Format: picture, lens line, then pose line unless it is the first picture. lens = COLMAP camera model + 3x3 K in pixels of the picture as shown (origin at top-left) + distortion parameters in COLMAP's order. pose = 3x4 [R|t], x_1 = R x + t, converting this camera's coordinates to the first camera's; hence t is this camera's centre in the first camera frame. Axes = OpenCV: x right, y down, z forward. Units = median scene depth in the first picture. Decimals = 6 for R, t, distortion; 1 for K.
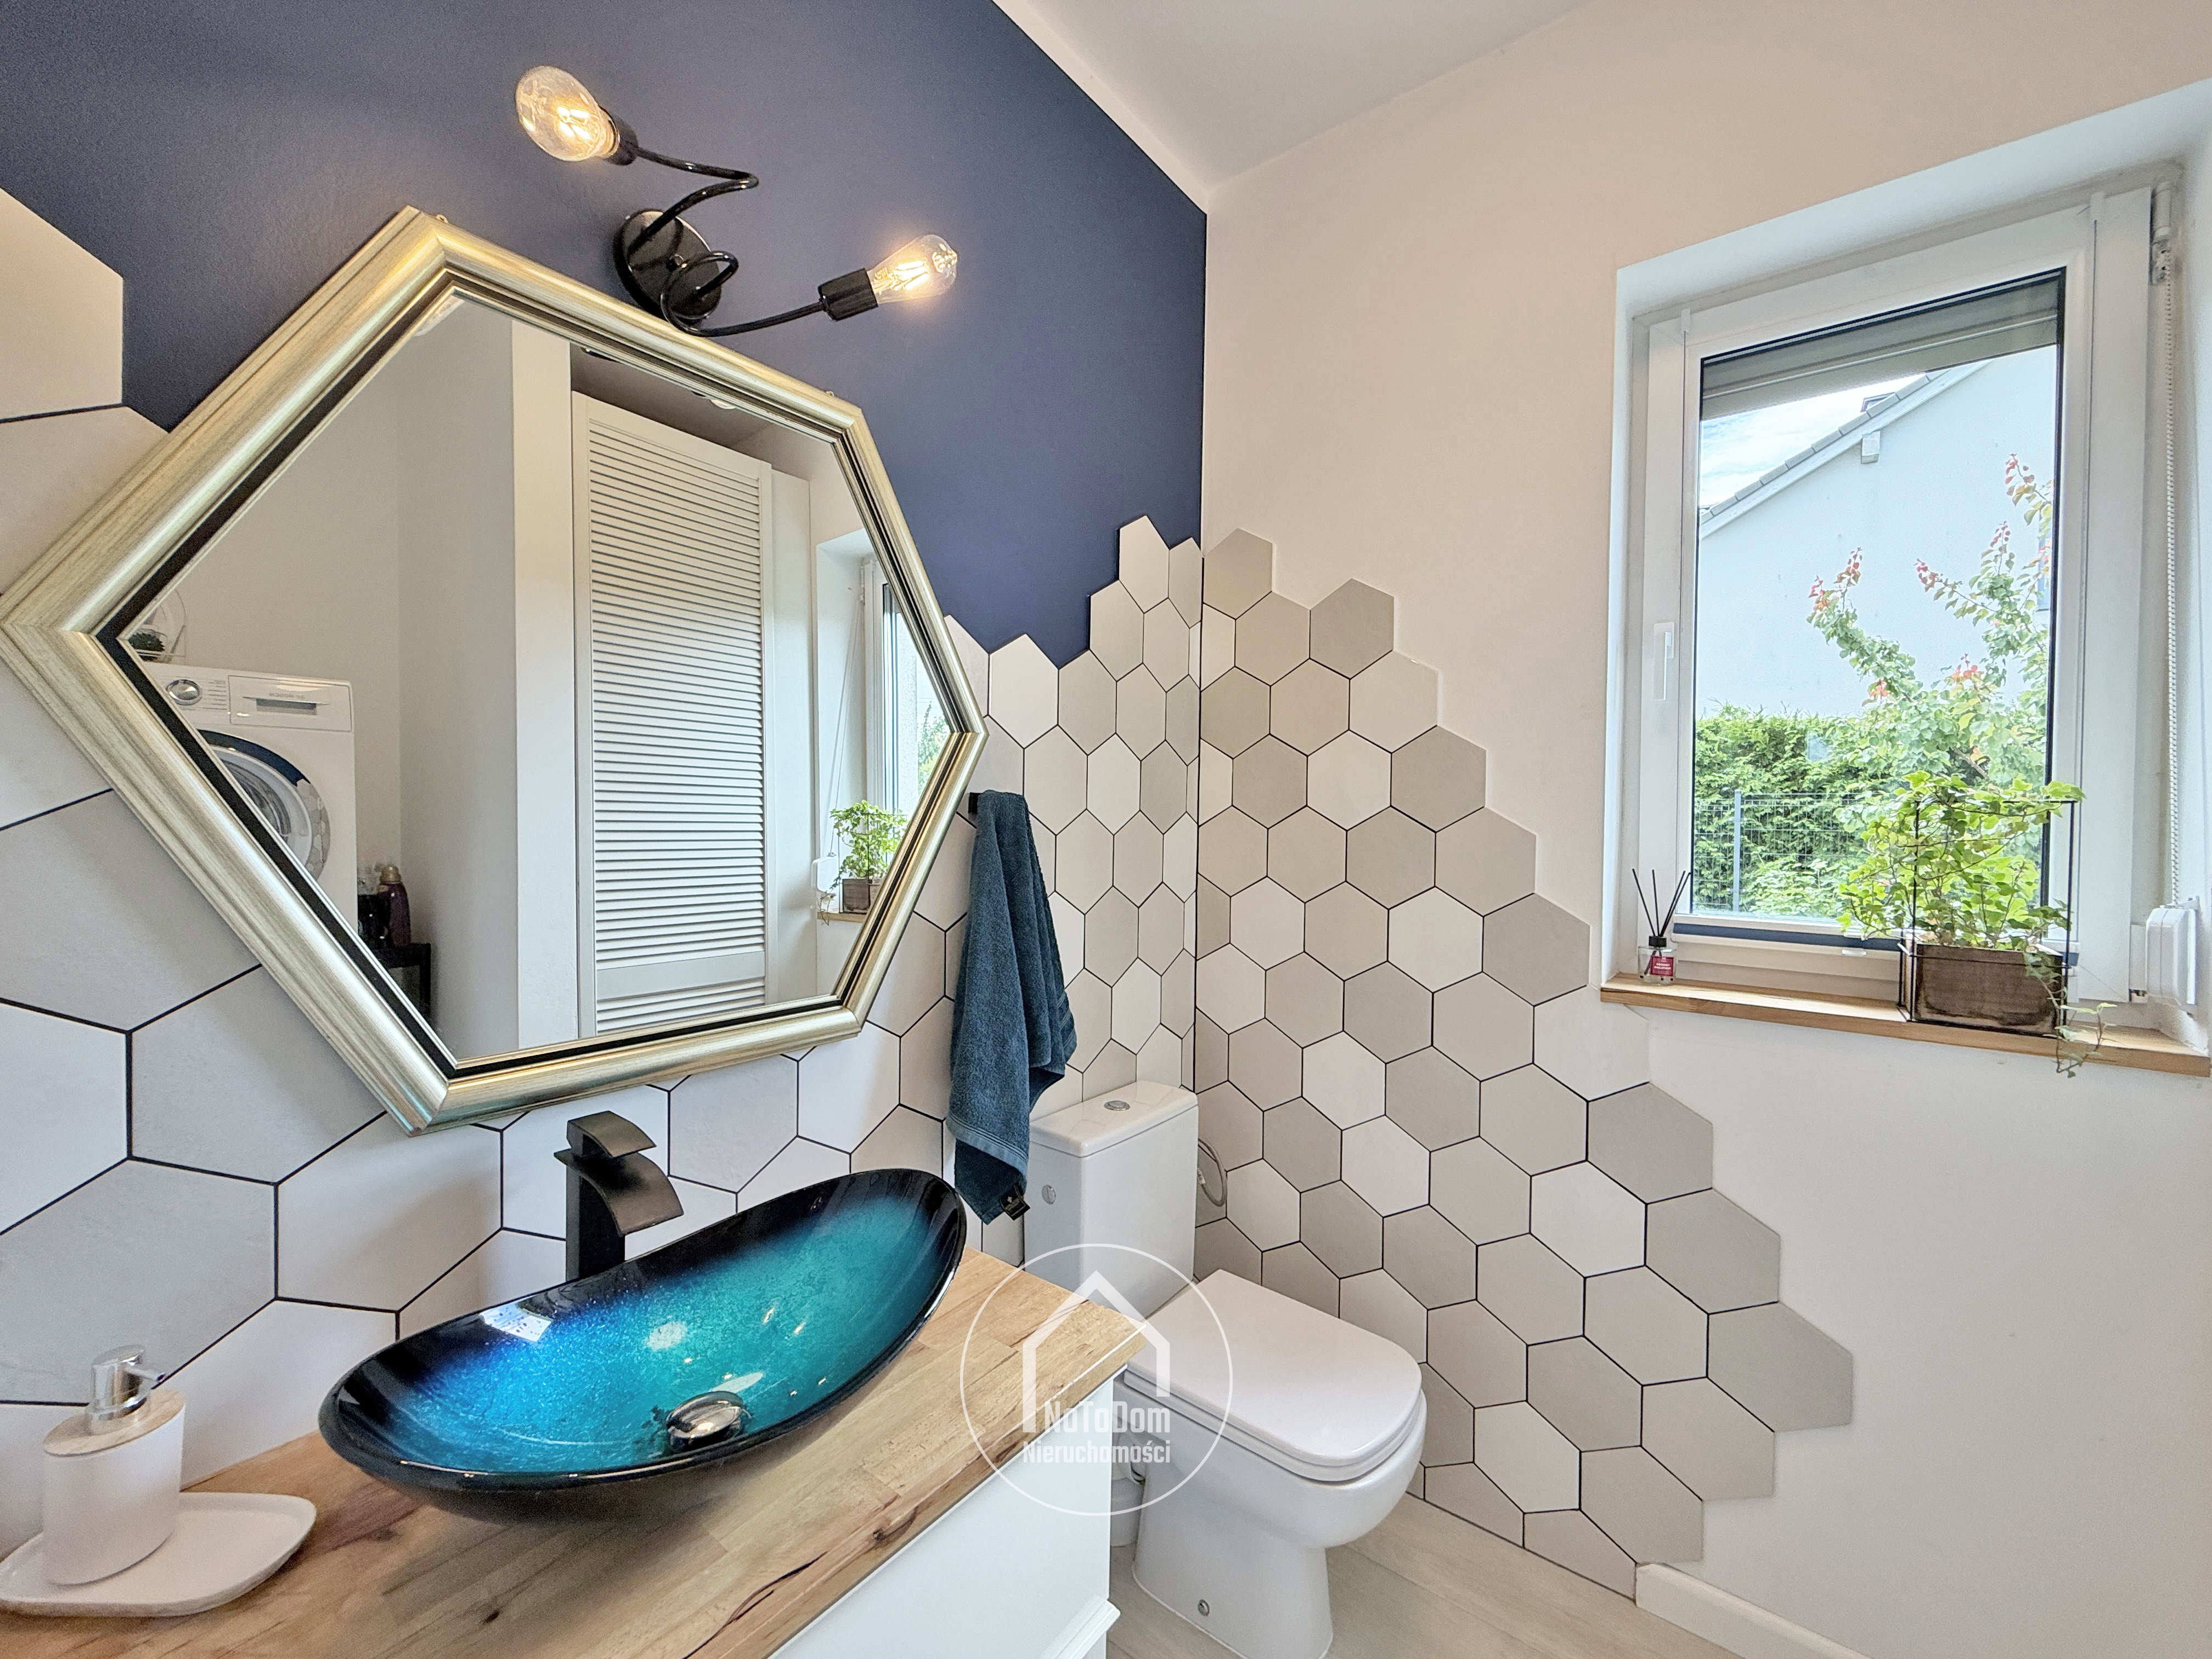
lens RADIAL K [[883.4, 0, 1101.9], [0, 883.4, 831.4], [0, 0, 1]] dist [-0.000737, -0.000156]
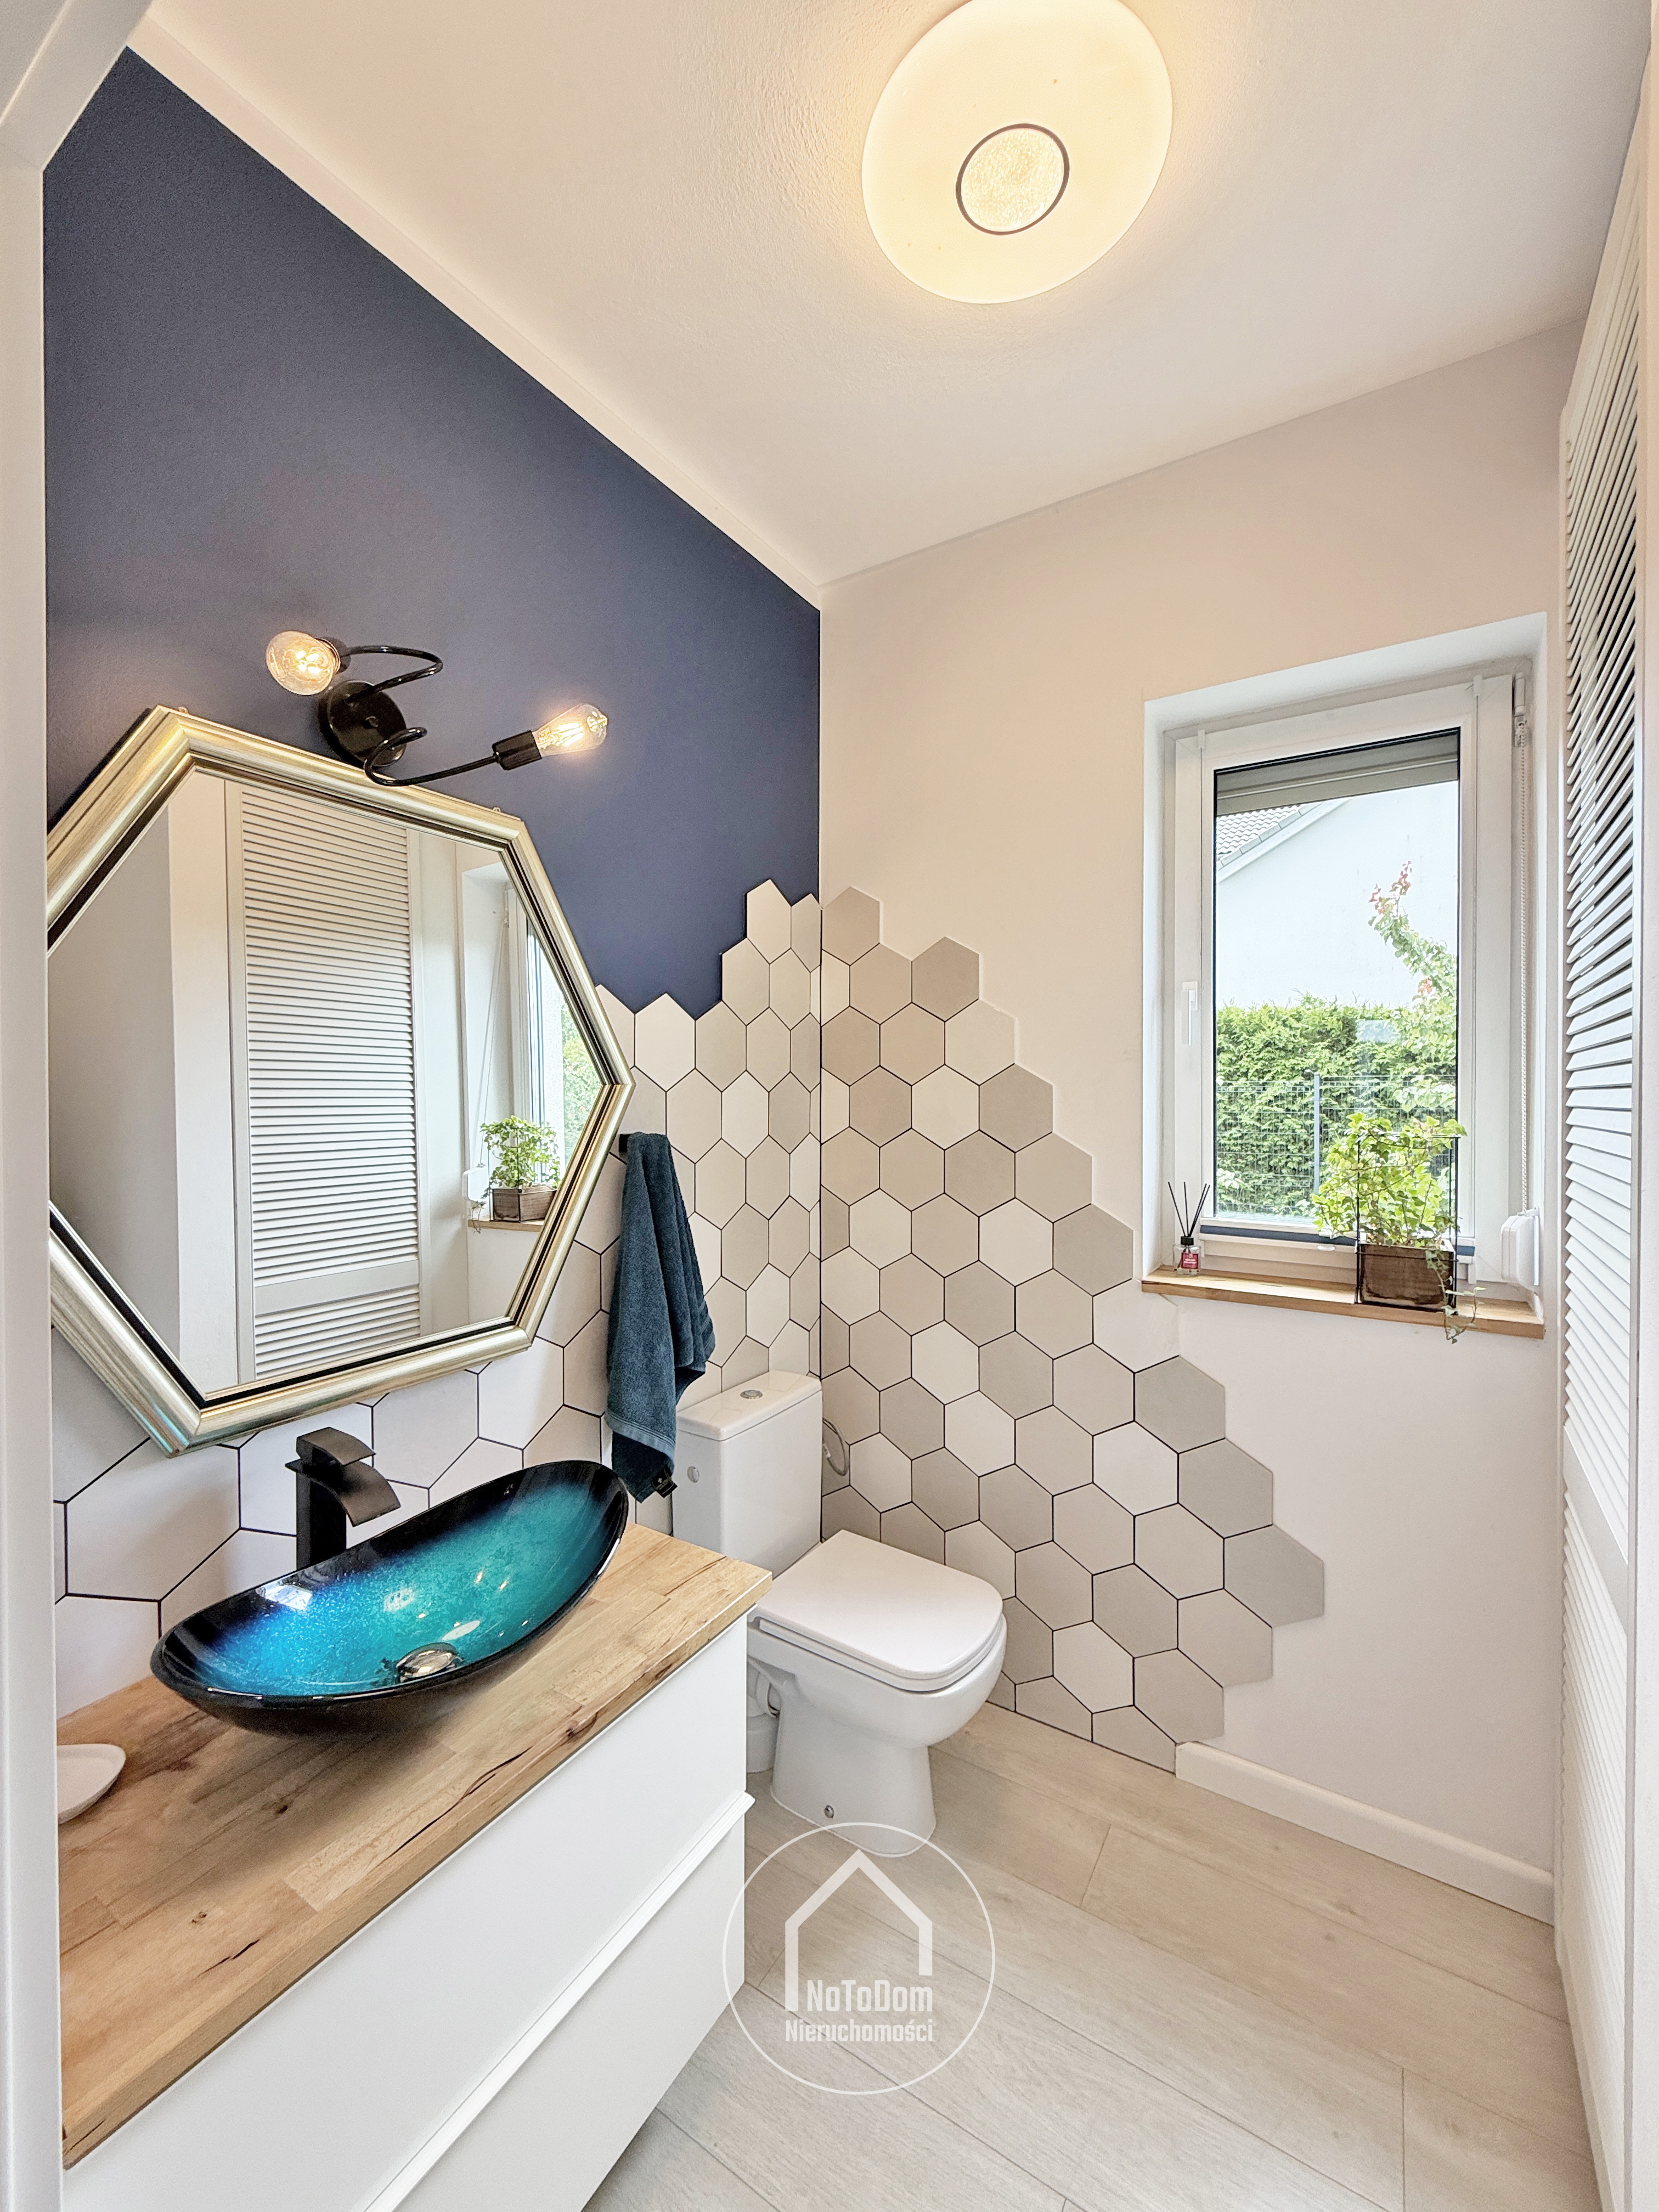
lens RADIAL K [[883.4, 0, 835.2], [0, 883.4, 1102.9], [0, 0, 1]] dist [-0.000737, -0.000156]
pose [[0.994303, -0.015035, 0.105528, 0.012204], [0.015427, 0.999877, -0.002902, -0.082476], [-0.105471, 0.004514, 0.994412, -0.204490]]
